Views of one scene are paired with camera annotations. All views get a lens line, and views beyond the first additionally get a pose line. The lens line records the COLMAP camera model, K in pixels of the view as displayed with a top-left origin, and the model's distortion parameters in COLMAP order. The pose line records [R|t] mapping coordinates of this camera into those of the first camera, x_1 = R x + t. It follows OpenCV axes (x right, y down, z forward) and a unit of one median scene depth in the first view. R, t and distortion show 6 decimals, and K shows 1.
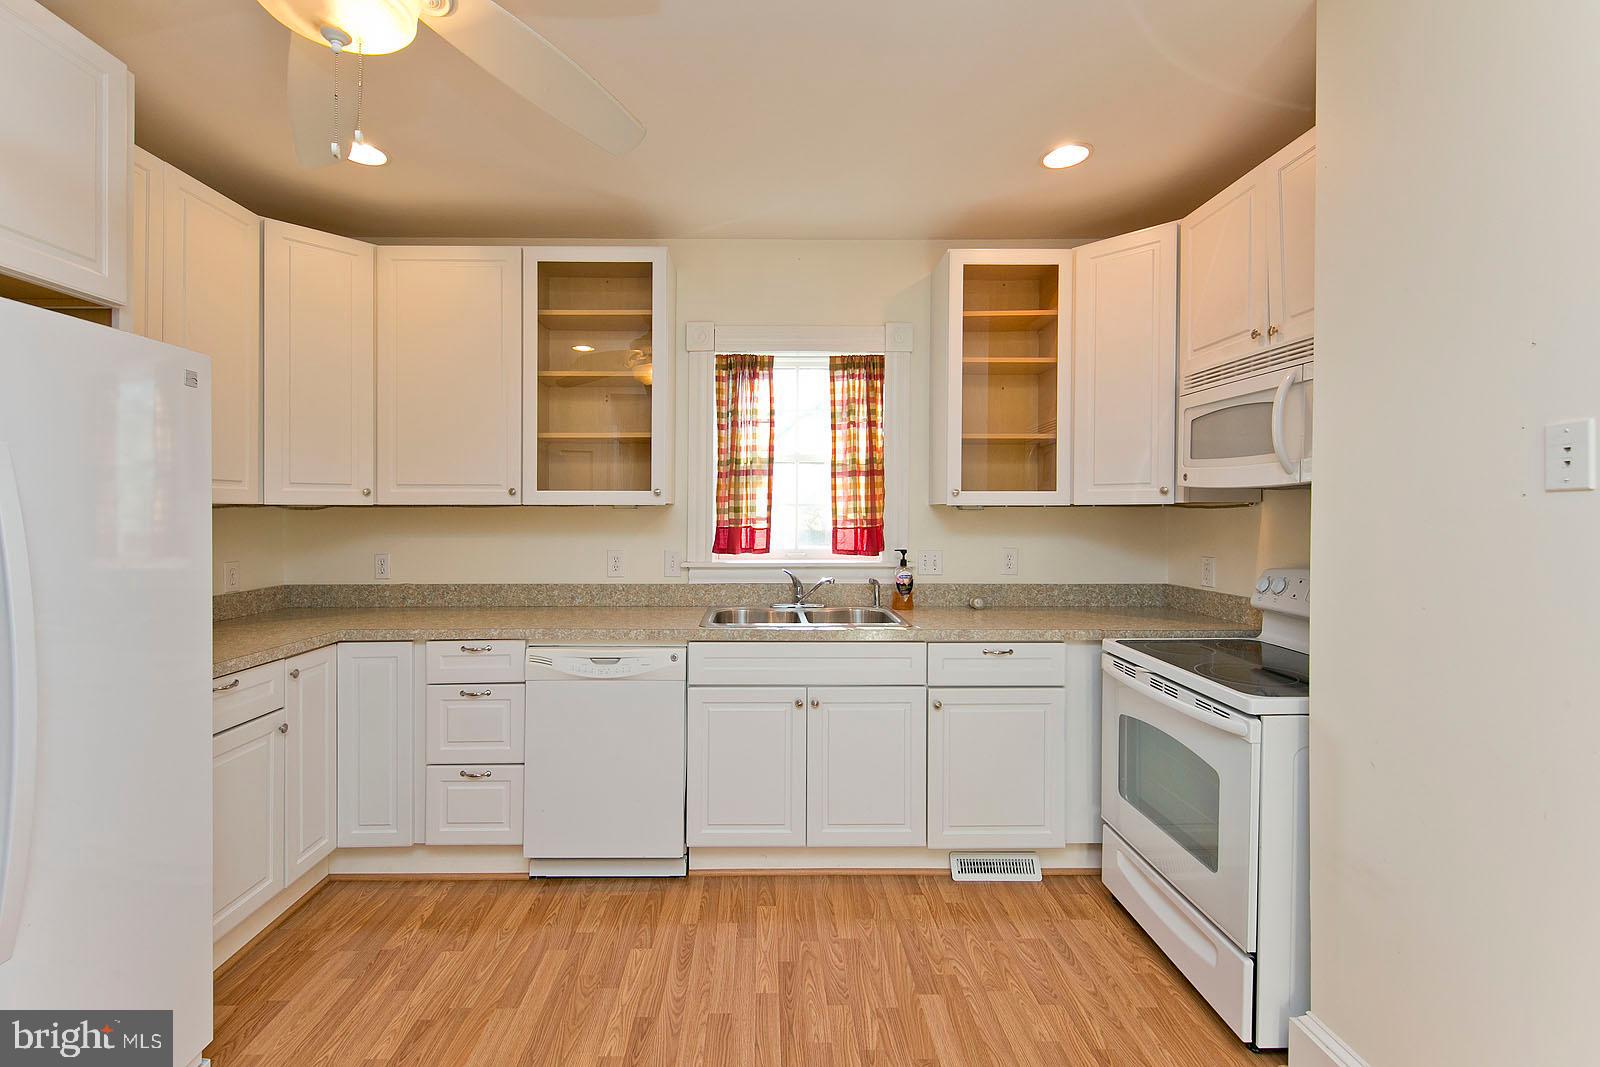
lens RADIAL K [[673.7, 0, 777.5], [0, 673.7, 510.3], [0, 0, 1]] dist [0.010633, -0.005002]
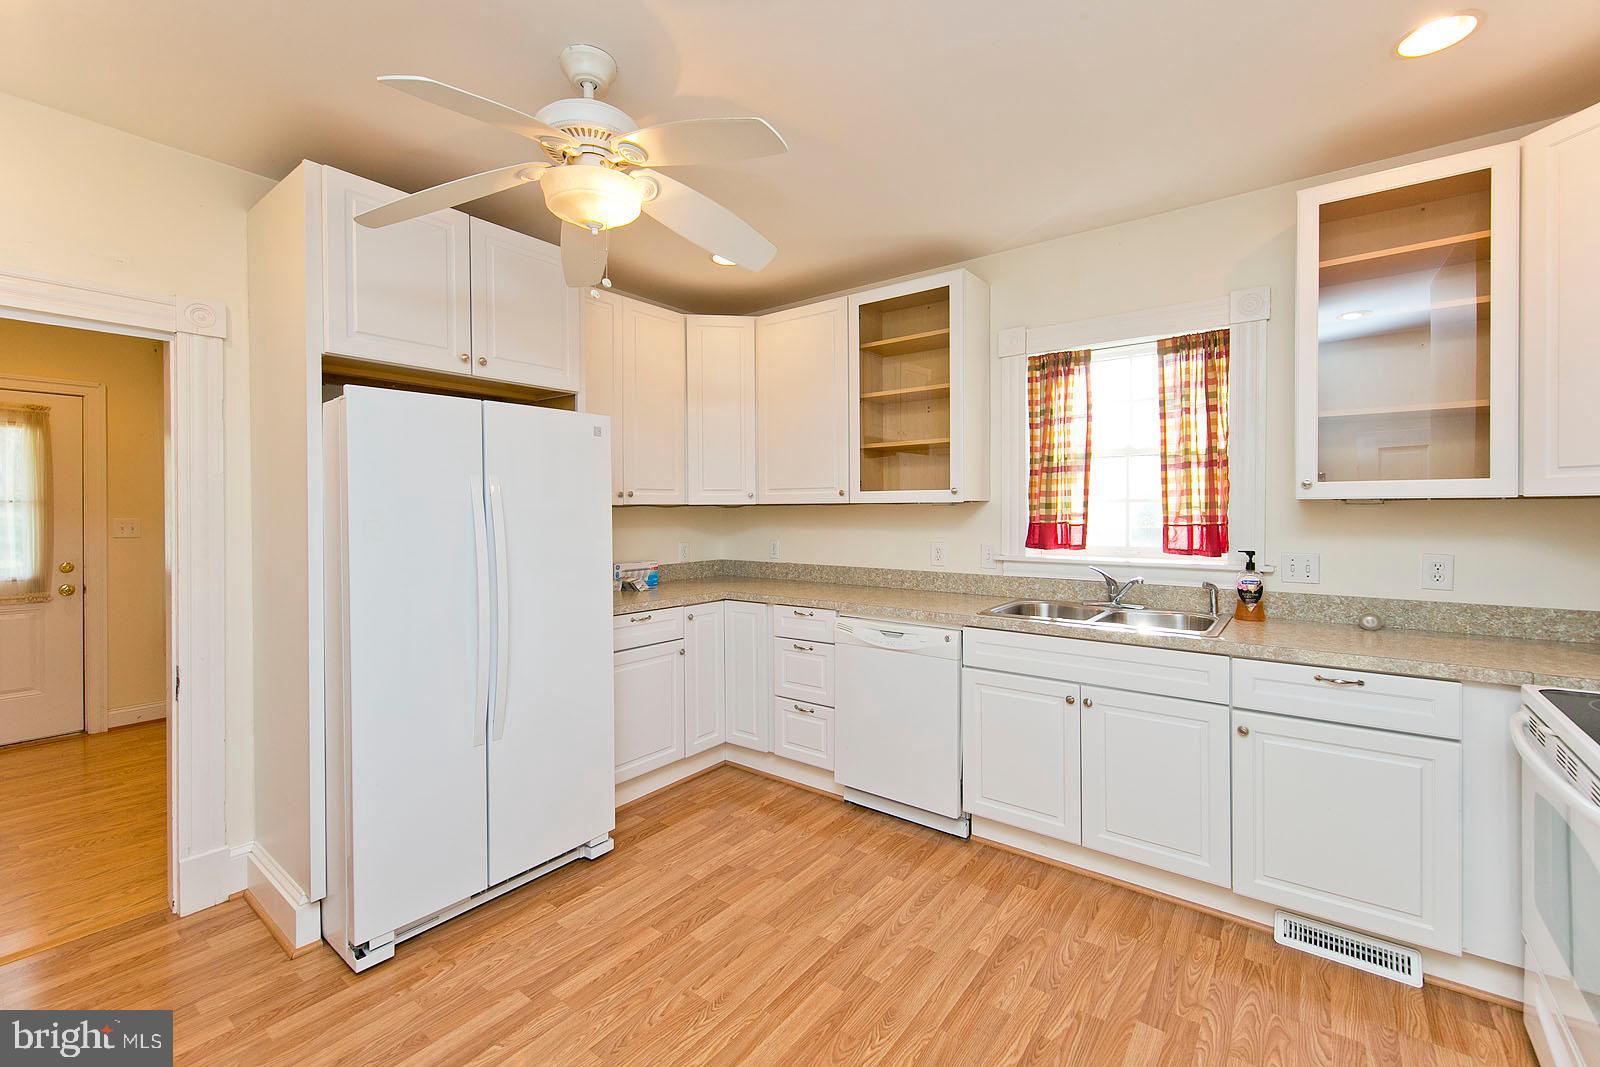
lens RADIAL K [[673.7, 0, 856.1], [0, 673.7, 506.2], [0, 0, 1]] dist [0.010633, -0.005002]
pose [[0.806598, -0.005288, -0.591077, 0.323455], [0.005436, 0.999984, -0.001527, -0.000465], [0.591075, -0.001982, 0.806614, 0.004890]]
